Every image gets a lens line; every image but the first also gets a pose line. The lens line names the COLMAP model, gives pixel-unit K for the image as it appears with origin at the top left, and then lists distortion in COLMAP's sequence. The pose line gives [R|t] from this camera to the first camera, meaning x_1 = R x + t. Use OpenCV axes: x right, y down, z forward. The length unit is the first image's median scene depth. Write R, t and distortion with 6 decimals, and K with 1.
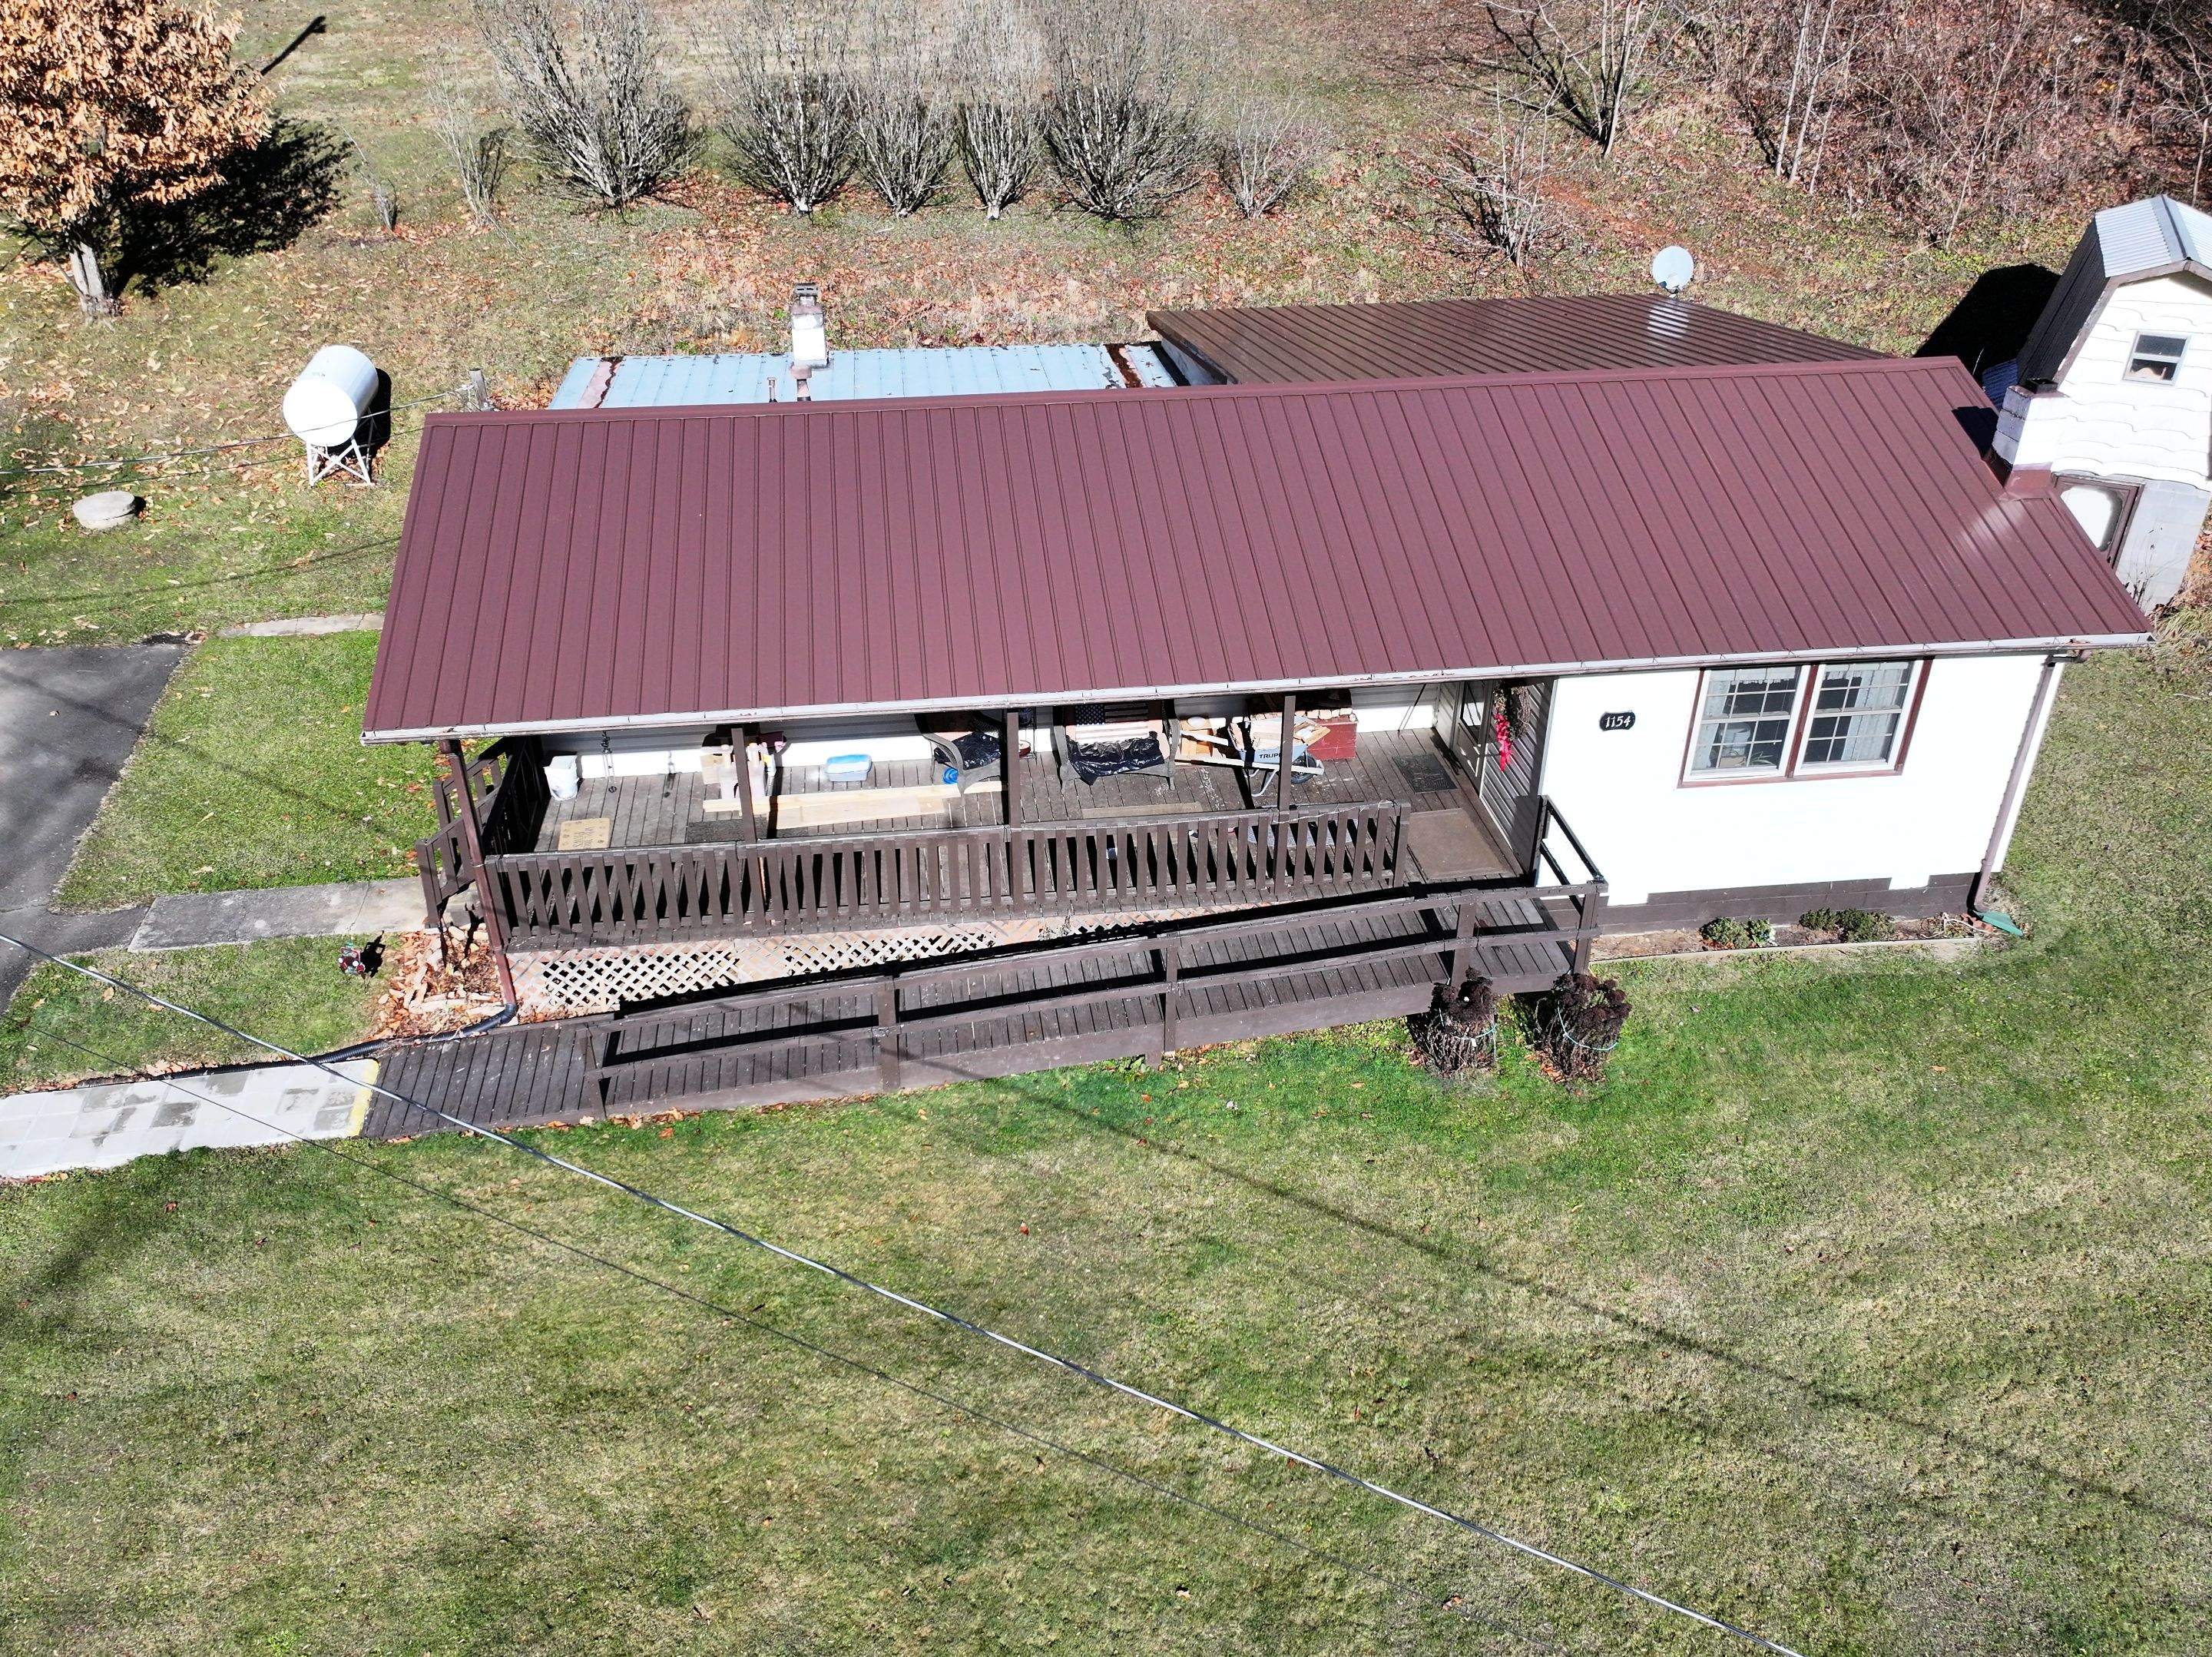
lens RADIAL K [[1767.0, 0, 1106.0], [0, 1767.0, 828.5], [0, 0, 1]] dist [0.001429, 0.004431]
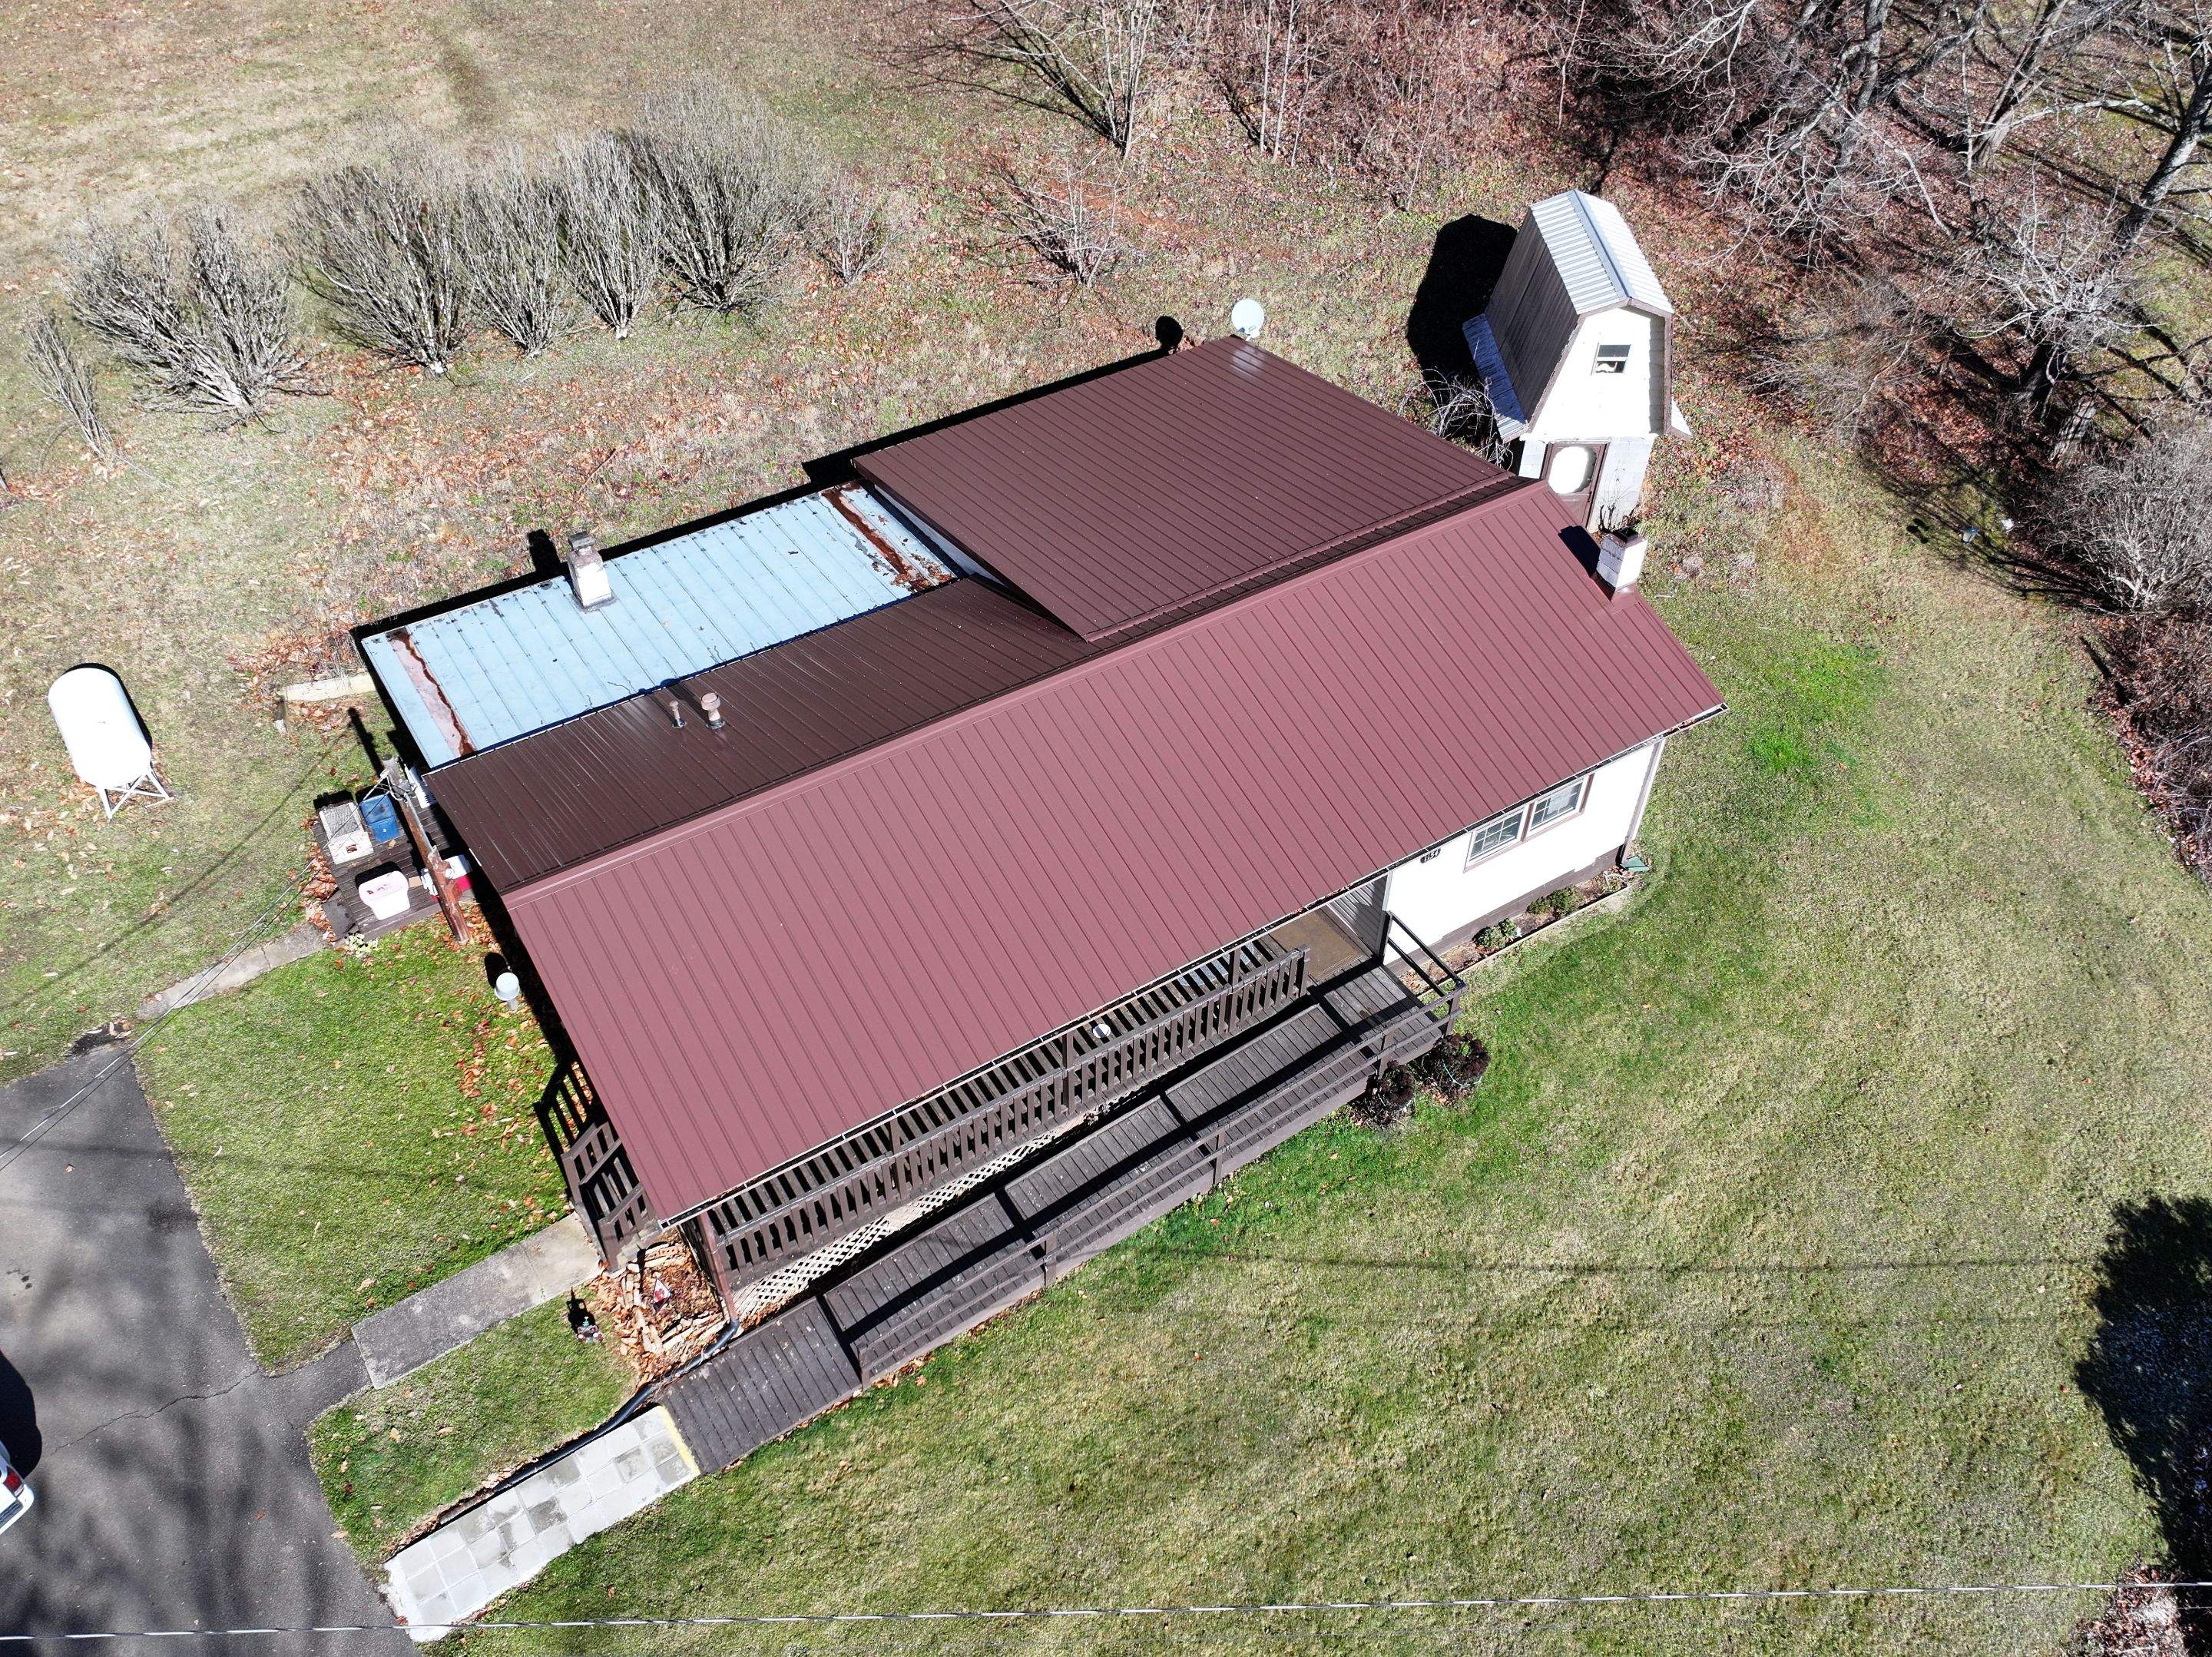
lens RADIAL K [[1767.0, 0, 1106.0], [0, 1767.0, 828.5], [0, 0, 1]] dist [0.001429, 0.004431]
pose [[0.904157, -0.295044, 0.308947, -0.367108], [0.215104, 0.939251, 0.267465, -0.496747], [-0.369093, -0.175375, 0.912696, -0.197314]]
